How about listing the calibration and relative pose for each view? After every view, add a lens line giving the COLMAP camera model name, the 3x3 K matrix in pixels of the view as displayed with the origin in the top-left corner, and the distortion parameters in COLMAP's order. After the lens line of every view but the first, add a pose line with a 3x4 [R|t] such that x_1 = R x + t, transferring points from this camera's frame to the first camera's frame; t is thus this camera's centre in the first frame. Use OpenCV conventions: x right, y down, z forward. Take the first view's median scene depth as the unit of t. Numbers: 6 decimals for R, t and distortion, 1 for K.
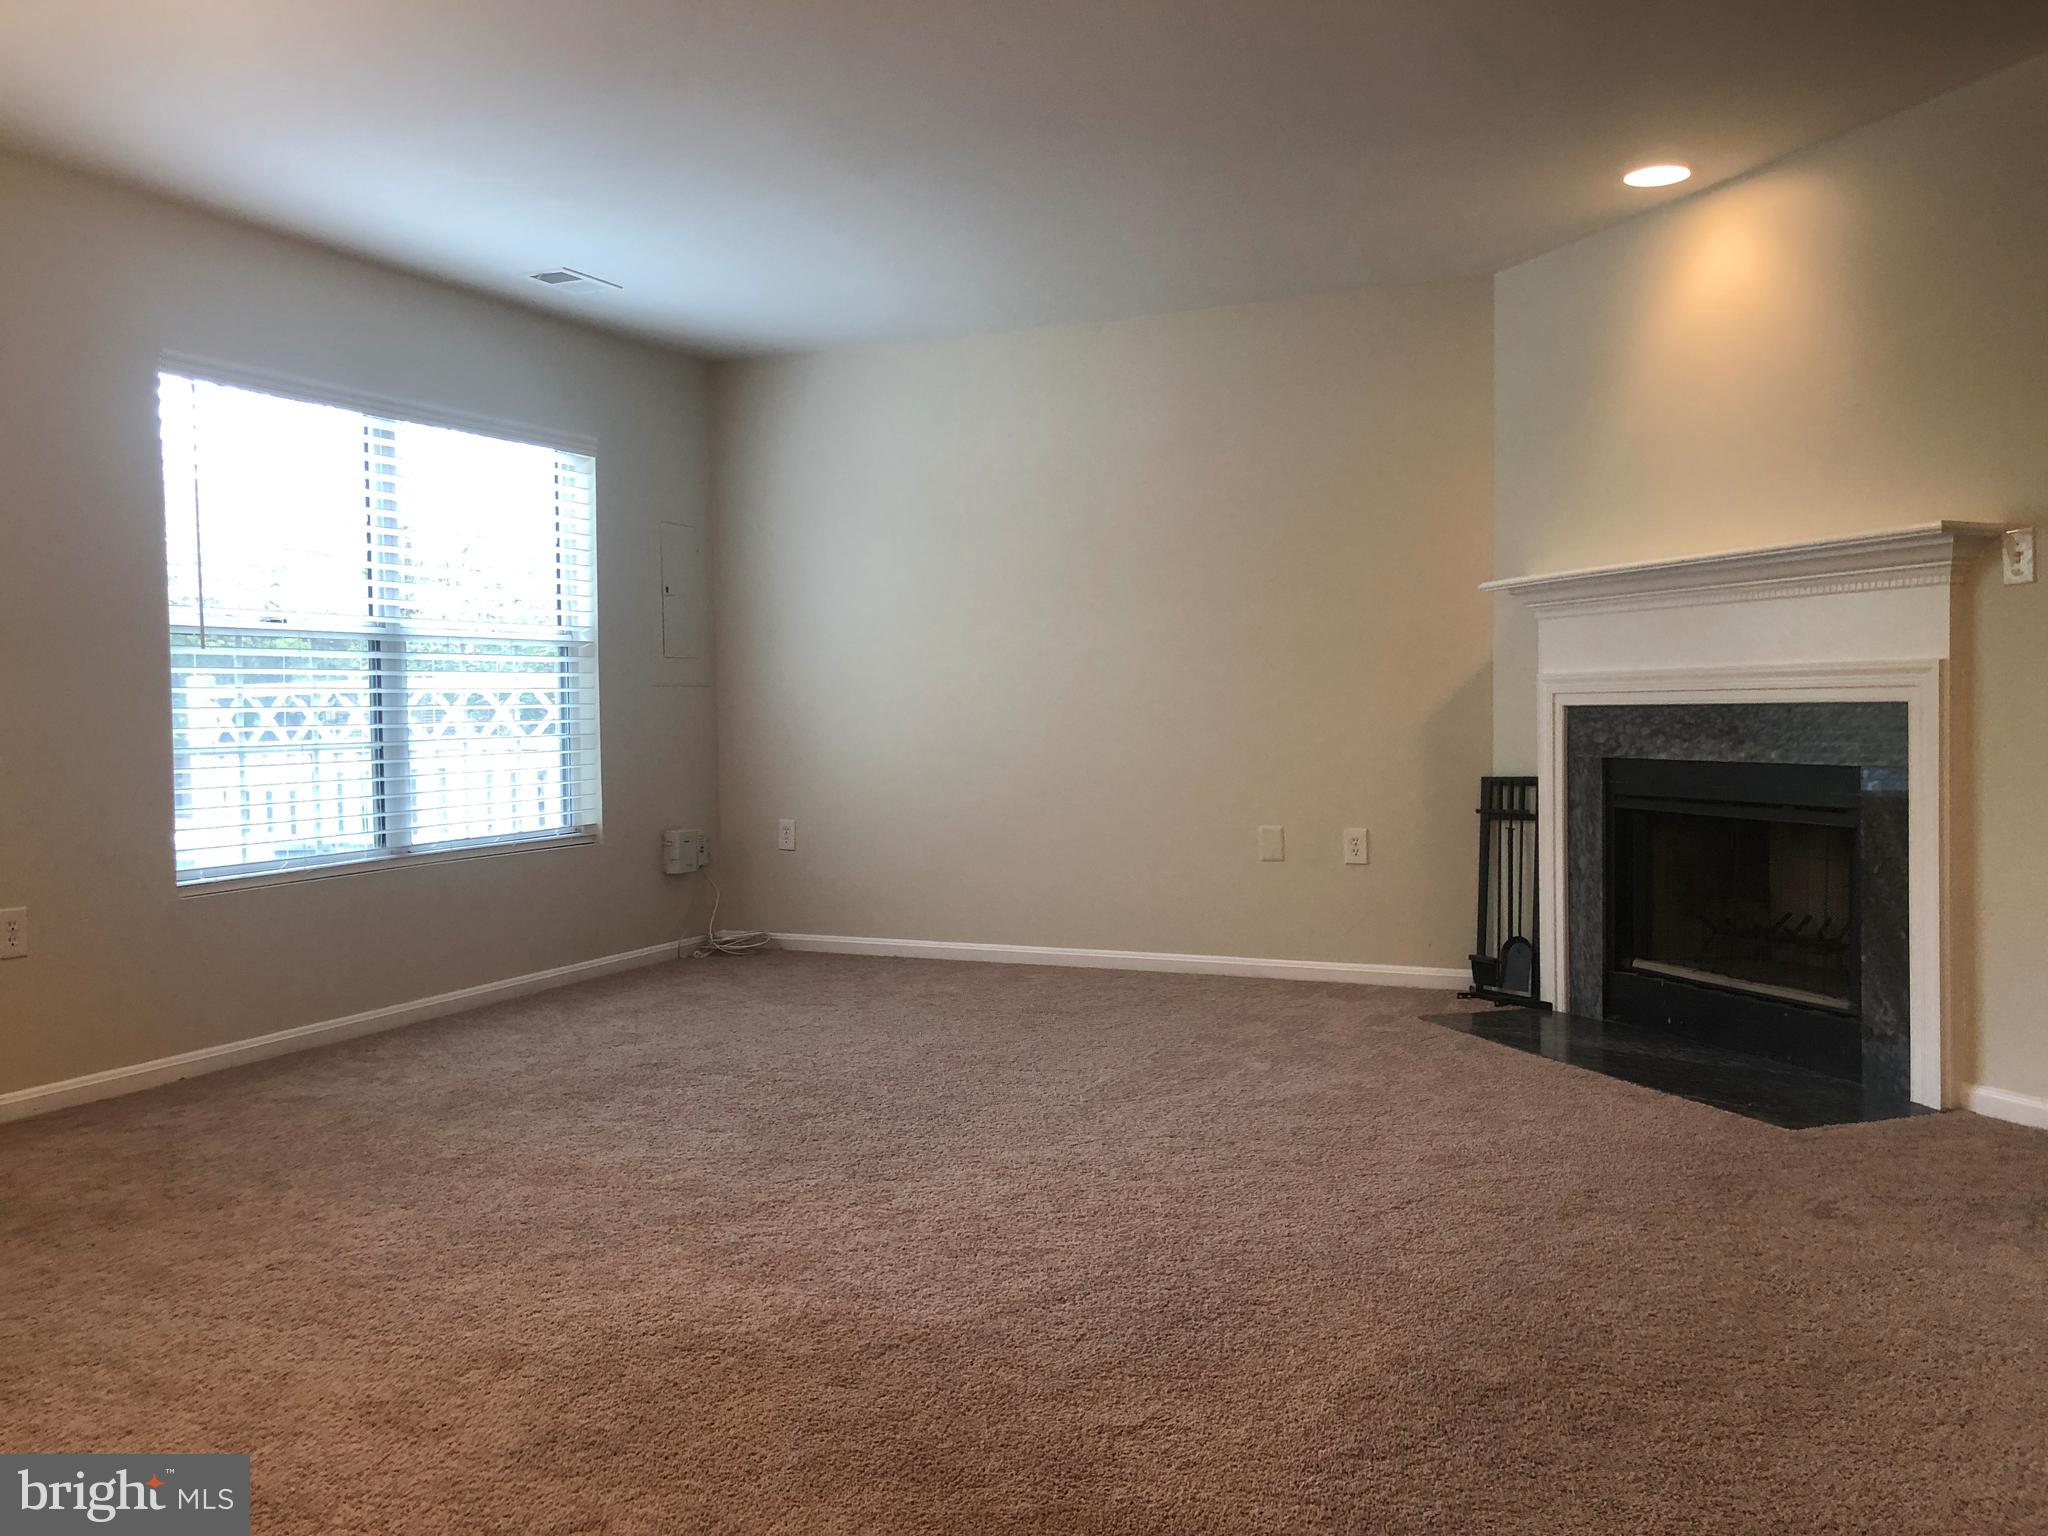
lens RADIAL K [[1690.7, 0, 1015.5], [0, 1690.7, 771.5], [0, 0, 1]] dist [0.049364, -0.037796]
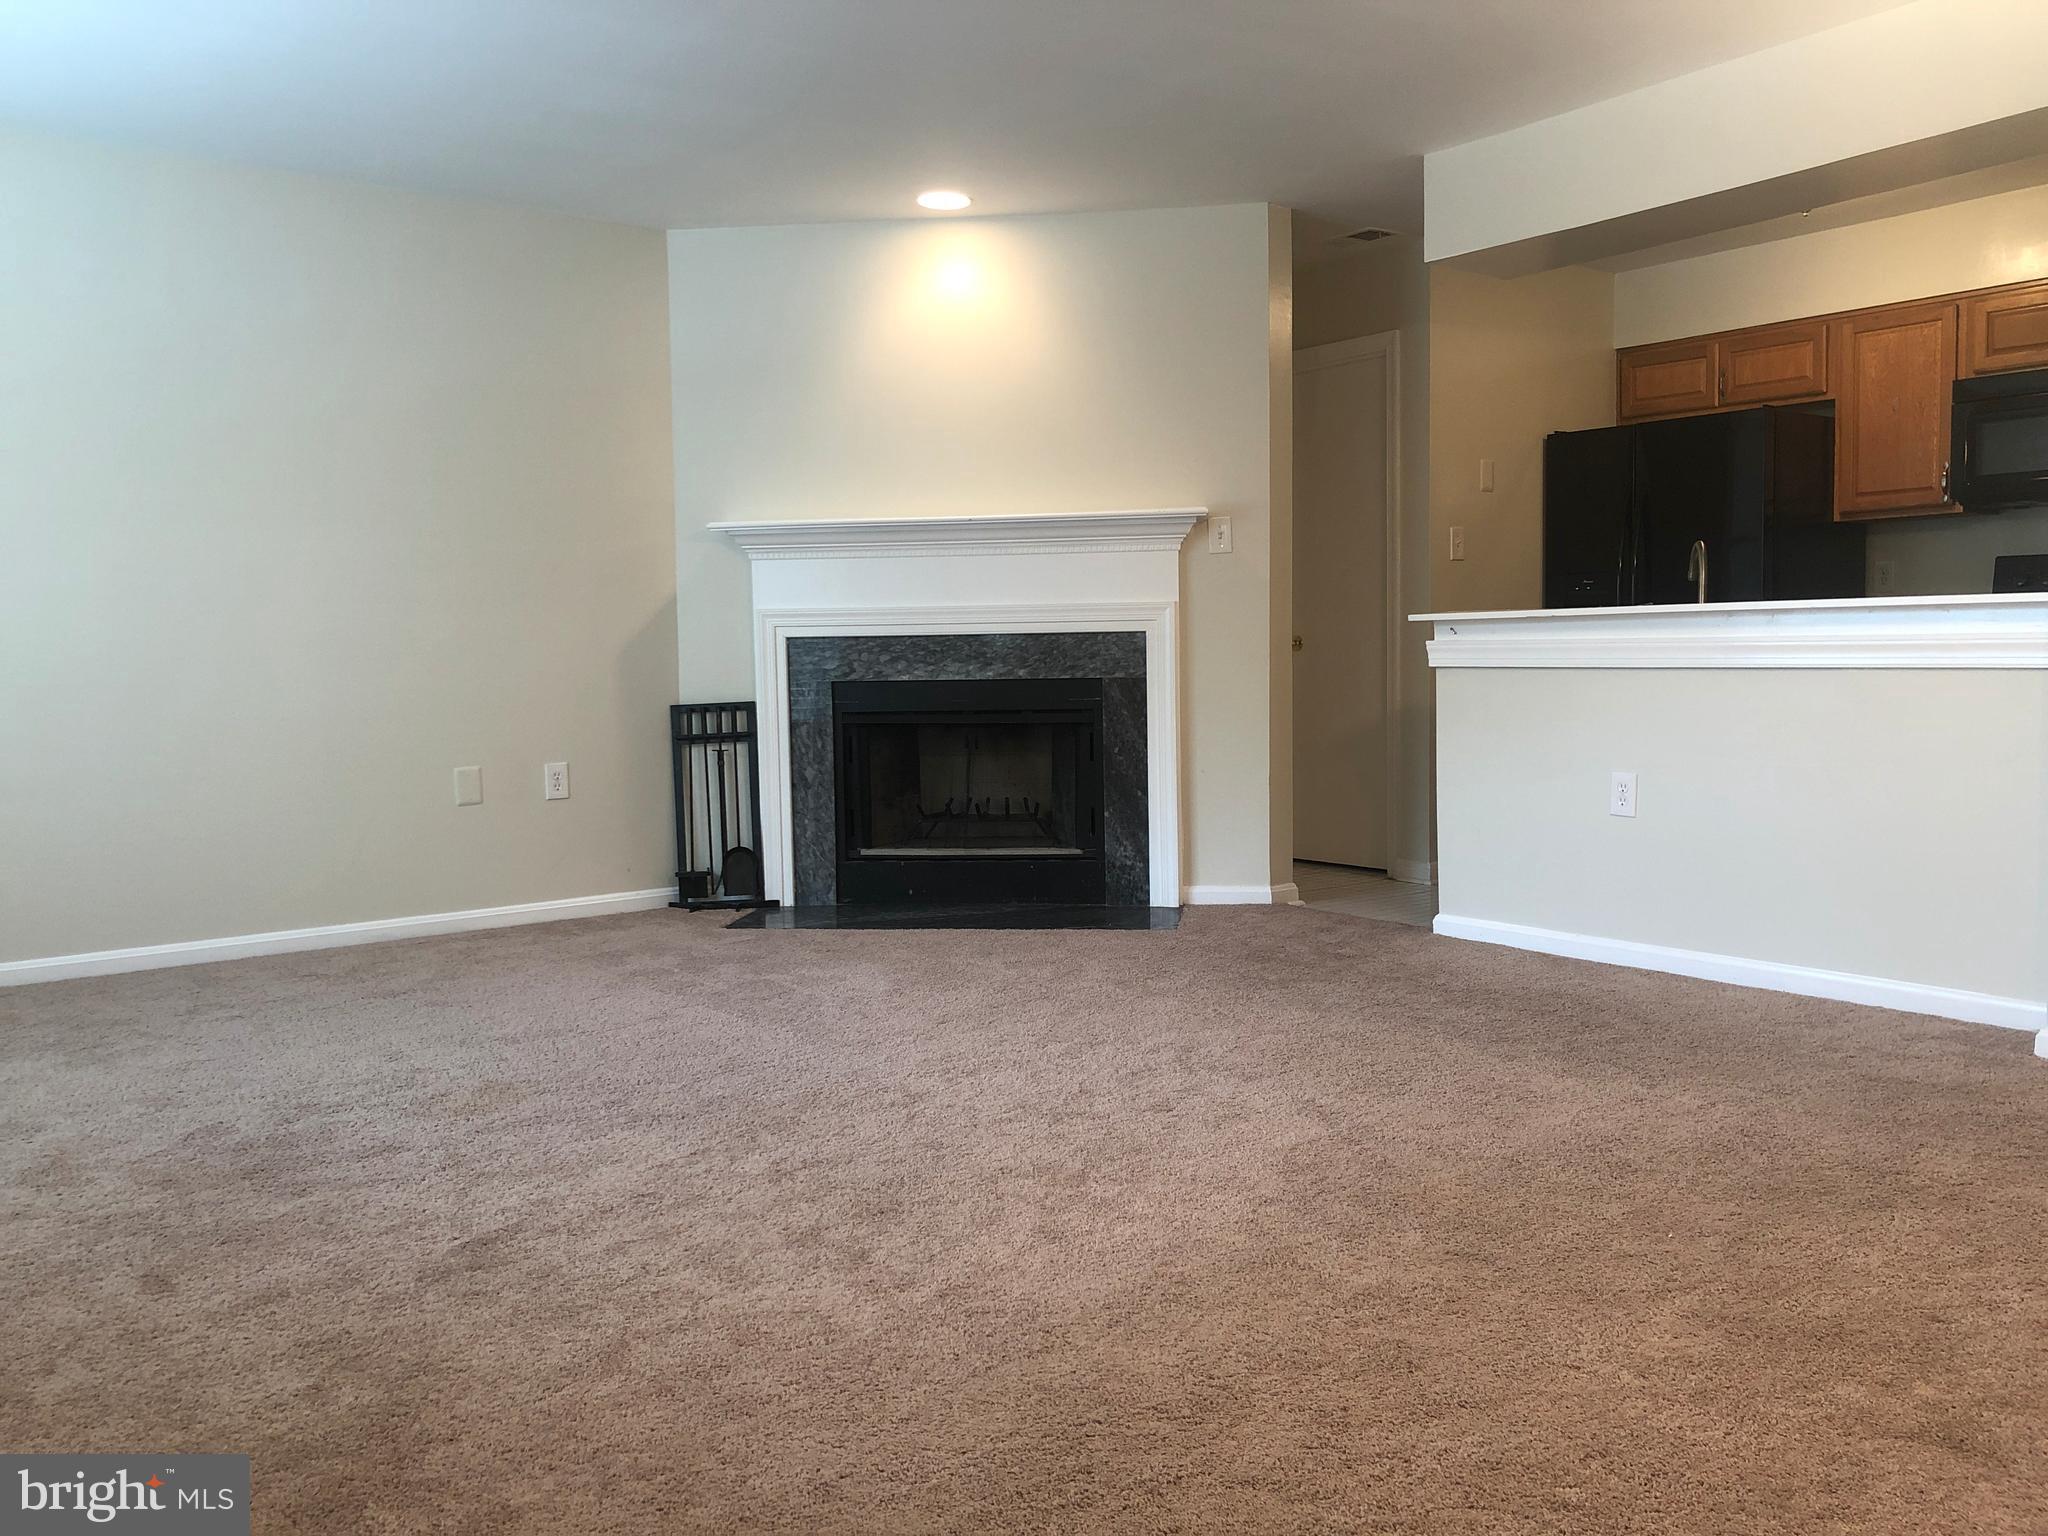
lens RADIAL K [[1690.7, 0, 1025.4], [0, 1690.7, 774.1], [0, 0, 1]] dist [0.049364, -0.037796]
pose [[0.455694, -0.065796, 0.887701, -0.619875], [0.043981, 0.997711, 0.051373, 0.001434], [-0.889049, 0.015632, 0.457545, 0.339890]]
